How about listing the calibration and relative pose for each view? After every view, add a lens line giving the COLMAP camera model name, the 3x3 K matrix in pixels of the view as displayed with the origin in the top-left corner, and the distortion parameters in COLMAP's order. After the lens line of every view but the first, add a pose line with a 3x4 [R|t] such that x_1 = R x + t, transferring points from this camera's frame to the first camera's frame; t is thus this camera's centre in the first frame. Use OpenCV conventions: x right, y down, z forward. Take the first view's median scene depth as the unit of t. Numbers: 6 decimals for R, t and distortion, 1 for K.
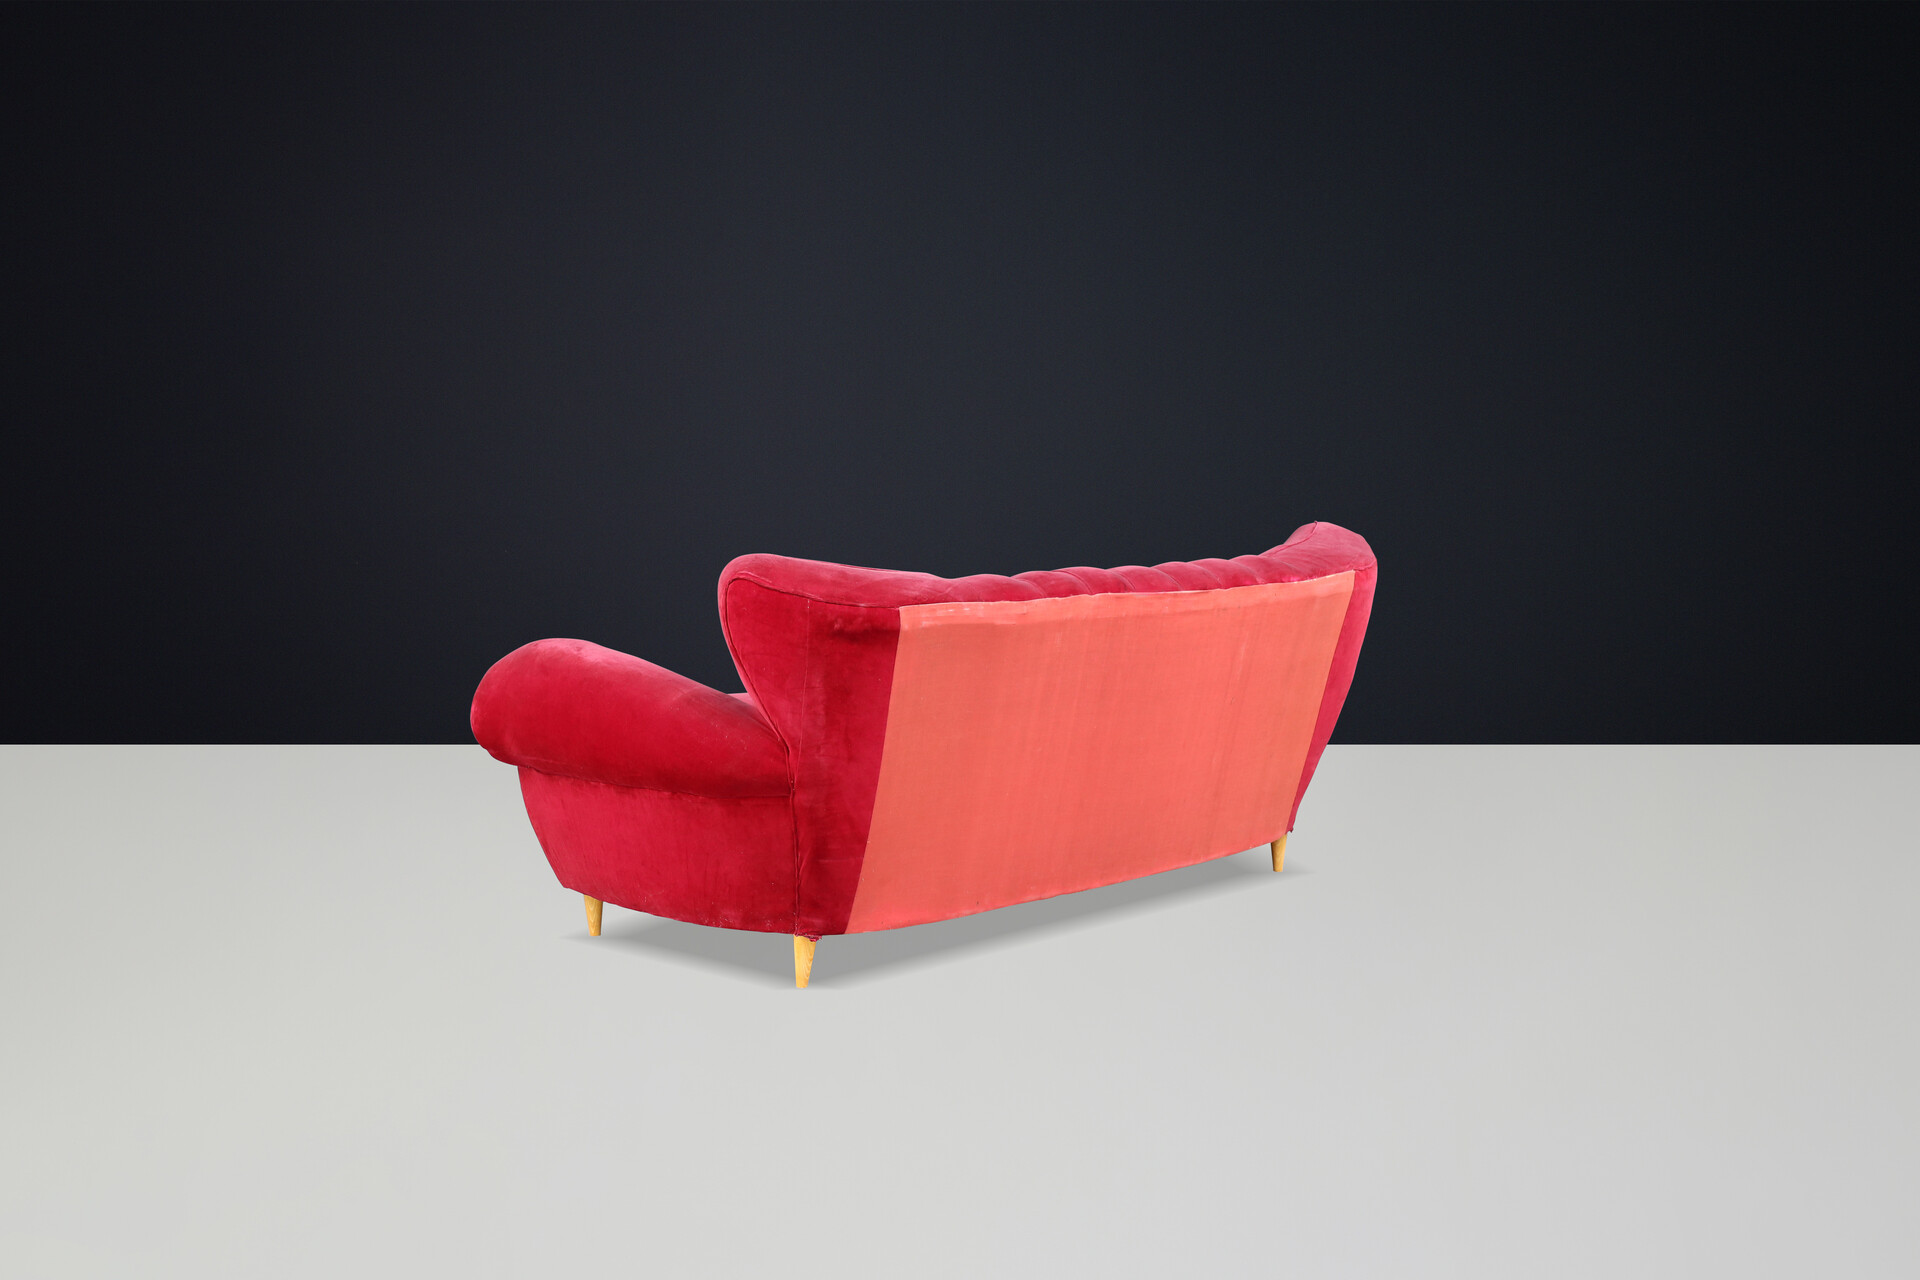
lens RADIAL K [[1997.1, 0, 971.1], [0, 1997.1, 646.5], [0, 0, 1]] dist [0.006835, 0.000000]
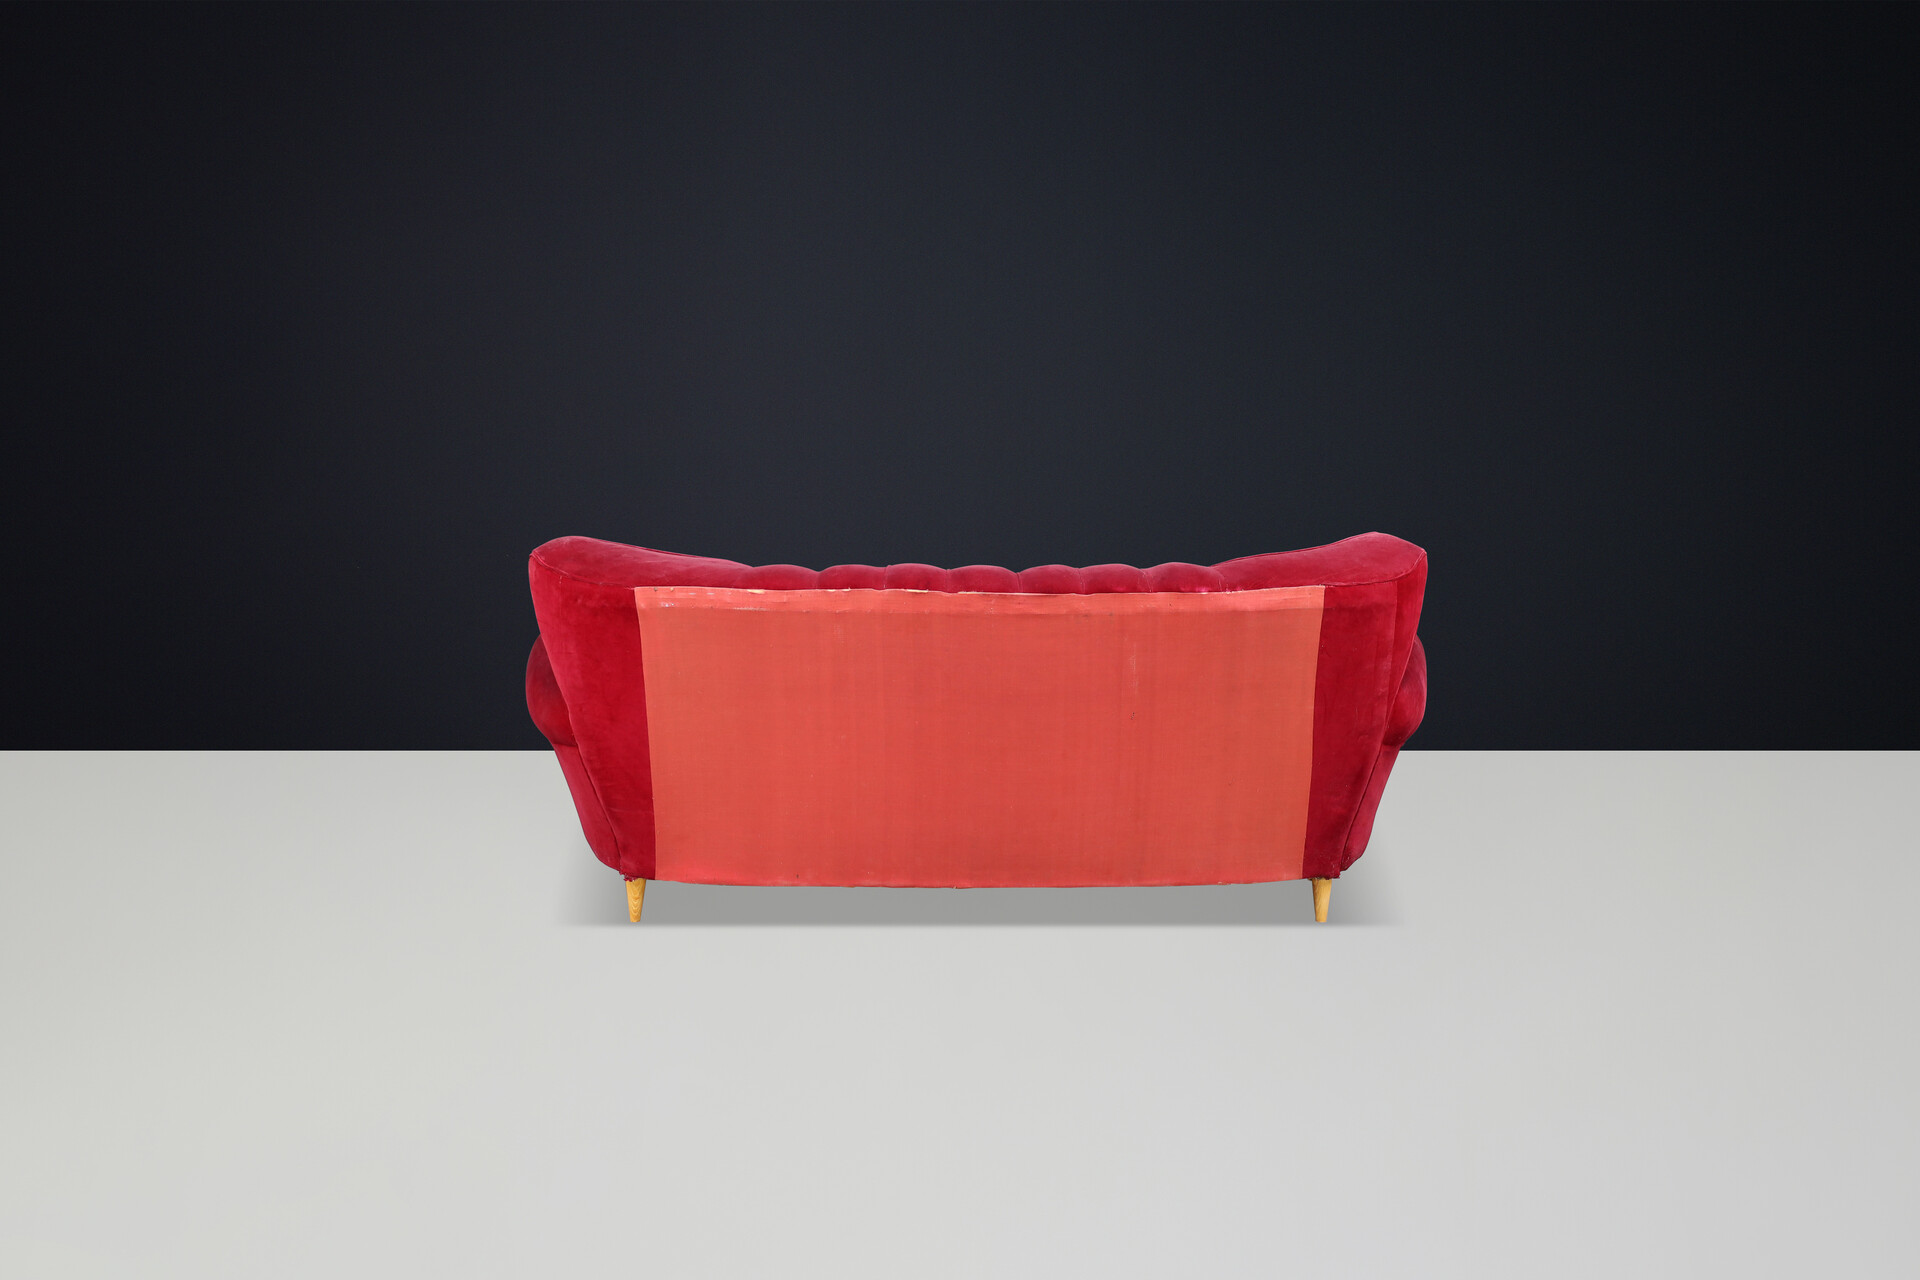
lens RADIAL K [[1997.1, 0, 959.7], [0, 1997.1, 639.9], [0, 0, 1]] dist [0.006835, 0.000000]
pose [[0.717386, 0.077818, -0.692316, 0.797185], [-0.070686, 0.996744, 0.038791, -0.042930], [0.693081, 0.021109, 0.720551, 0.307016]]
